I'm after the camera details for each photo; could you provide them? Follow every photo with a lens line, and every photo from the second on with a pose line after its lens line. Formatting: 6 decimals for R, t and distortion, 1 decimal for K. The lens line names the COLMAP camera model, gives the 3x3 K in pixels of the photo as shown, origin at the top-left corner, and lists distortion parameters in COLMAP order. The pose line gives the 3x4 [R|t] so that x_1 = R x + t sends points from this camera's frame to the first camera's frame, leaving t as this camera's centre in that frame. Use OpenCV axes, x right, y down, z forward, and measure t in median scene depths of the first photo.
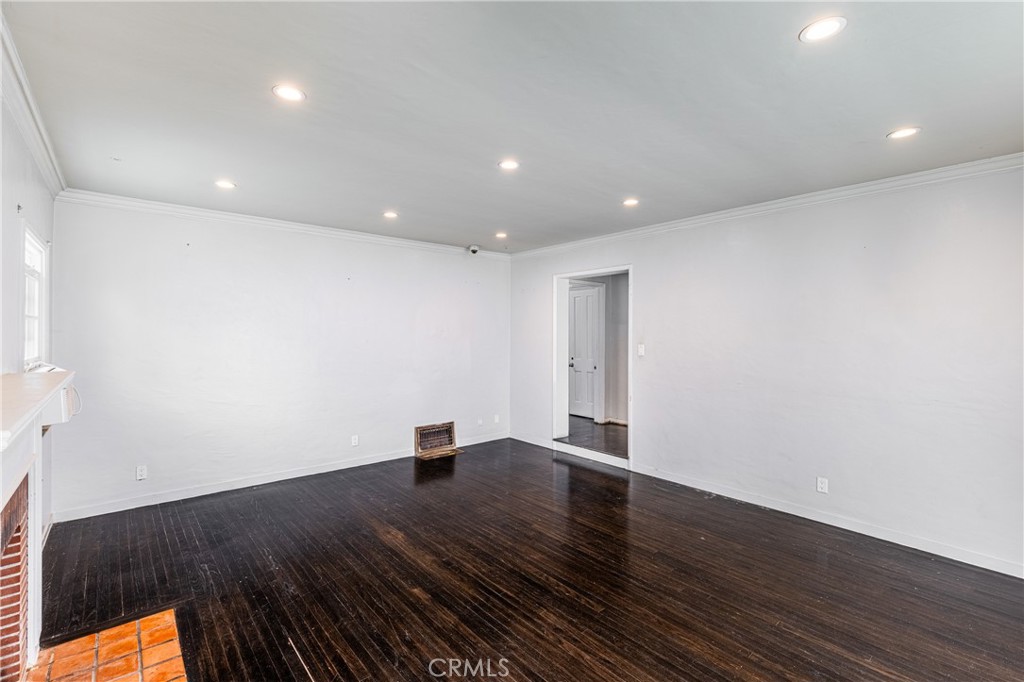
lens RADIAL K [[461.6, 0, 510.4], [0, 461.6, 335.5], [0, 0, 1]] dist [0.005992, -0.001473]
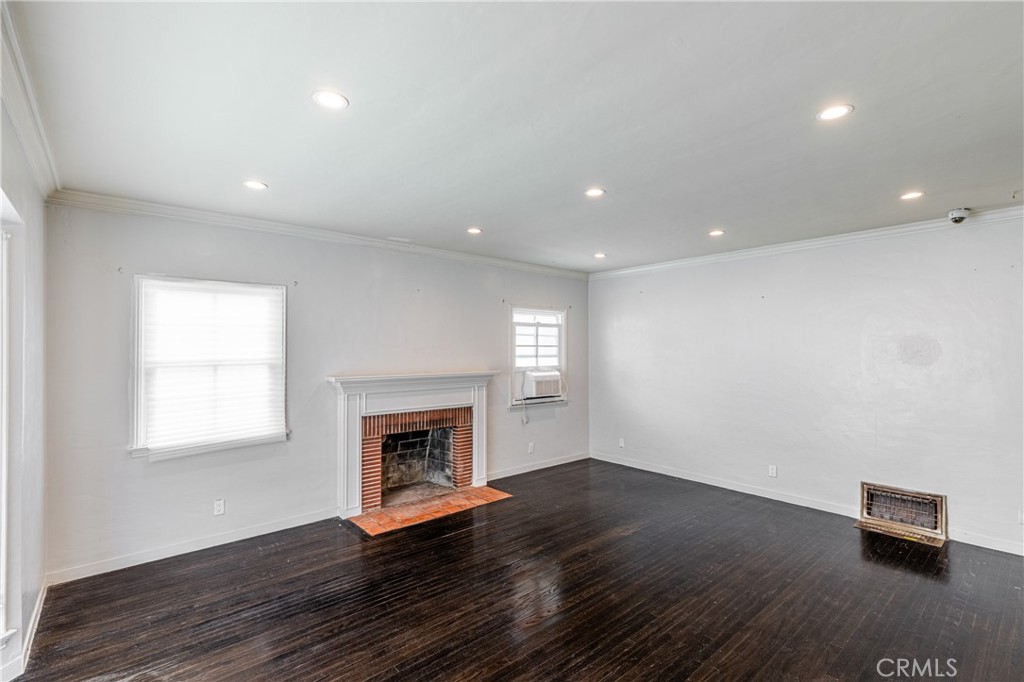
lens RADIAL K [[461.6, 0, 507.4], [0, 461.6, 345.8], [0, 0, 1]] dist [0.005992, -0.001473]
pose [[0.006567, -0.012448, -0.999901, 0.895716], [-0.004895, 0.999910, -0.012480, -0.013029], [0.999966, 0.004976, 0.006505, 0.702481]]
